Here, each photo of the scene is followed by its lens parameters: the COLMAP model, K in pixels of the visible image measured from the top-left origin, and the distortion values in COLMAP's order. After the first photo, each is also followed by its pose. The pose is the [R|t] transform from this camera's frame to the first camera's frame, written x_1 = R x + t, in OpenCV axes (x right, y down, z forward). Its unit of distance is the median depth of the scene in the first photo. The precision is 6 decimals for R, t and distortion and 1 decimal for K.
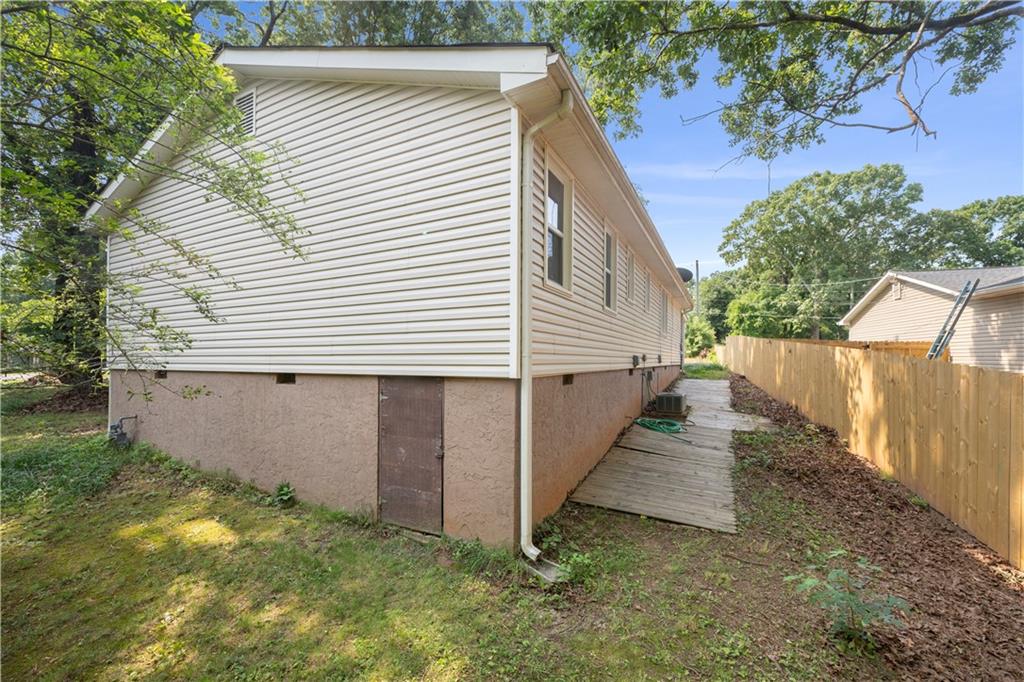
lens RADIAL K [[418.7, 0, 510.7], [0, 418.7, 360.8], [0, 0, 1]] dist [-0.002184, 0.000105]
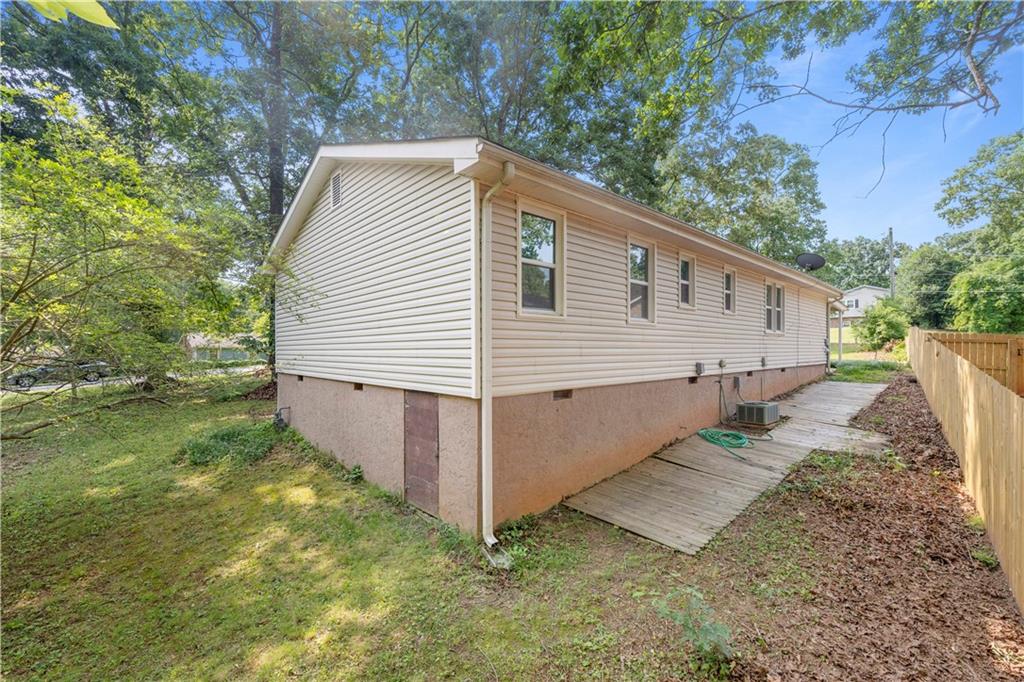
lens RADIAL K [[429.6, 0, 512.9], [0, 429.6, 351.5], [0, 0, 1]] dist [-0.000666, -0.000051]
pose [[0.937801, -0.002801, -0.347161, 0.442959], [0.003923, 0.999989, 0.002530, -0.078856], [0.347150, -0.003735, 0.937802, -0.120349]]
